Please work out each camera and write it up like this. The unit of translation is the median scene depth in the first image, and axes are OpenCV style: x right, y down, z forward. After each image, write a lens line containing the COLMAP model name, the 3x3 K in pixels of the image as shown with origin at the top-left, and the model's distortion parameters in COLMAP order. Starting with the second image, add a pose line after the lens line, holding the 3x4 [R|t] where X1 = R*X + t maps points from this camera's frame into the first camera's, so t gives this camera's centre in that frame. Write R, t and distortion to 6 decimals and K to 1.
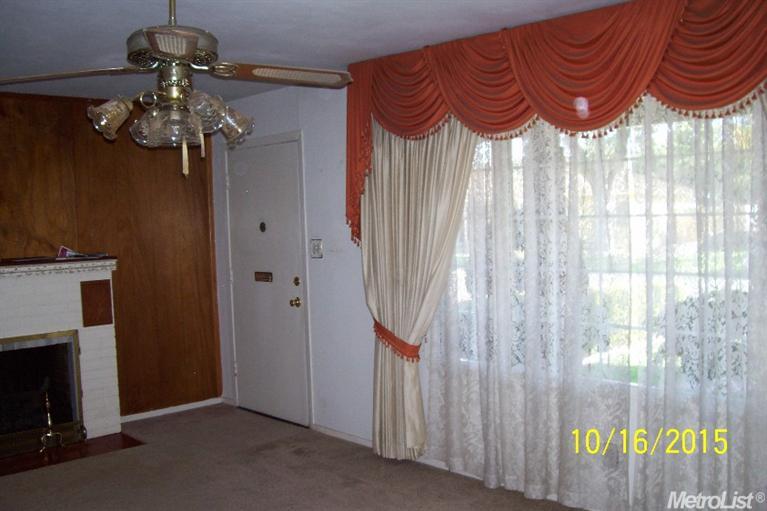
lens RADIAL K [[753.2, 0, 383.5], [0, 753.2, 255.5], [0, 0, 1]] dist [-0.179432, -0.000235]
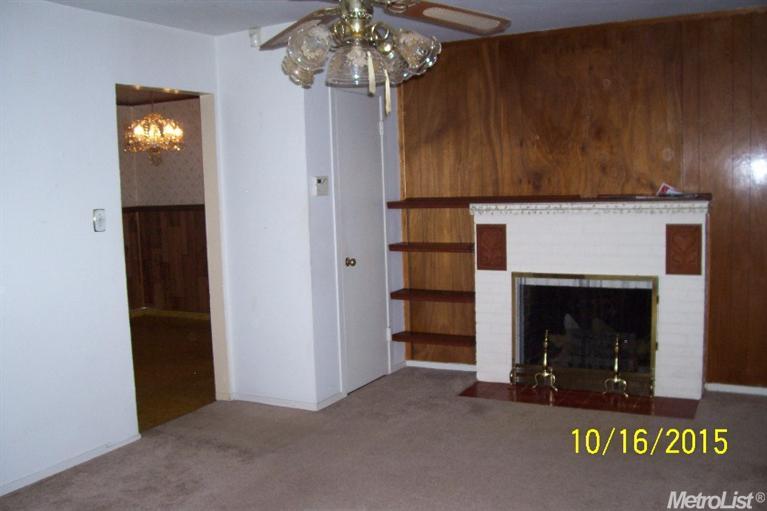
lens RADIAL K [[753.2, 0, 383.5], [0, 753.2, 255.5], [0, 0, 1]] dist [-0.179432, -0.000235]
pose [[0.279925, 0.113380, -0.953303, 0.356828], [-0.019130, 0.993463, 0.112539, -0.020714], [0.959831, -0.013266, 0.280264, 0.412328]]
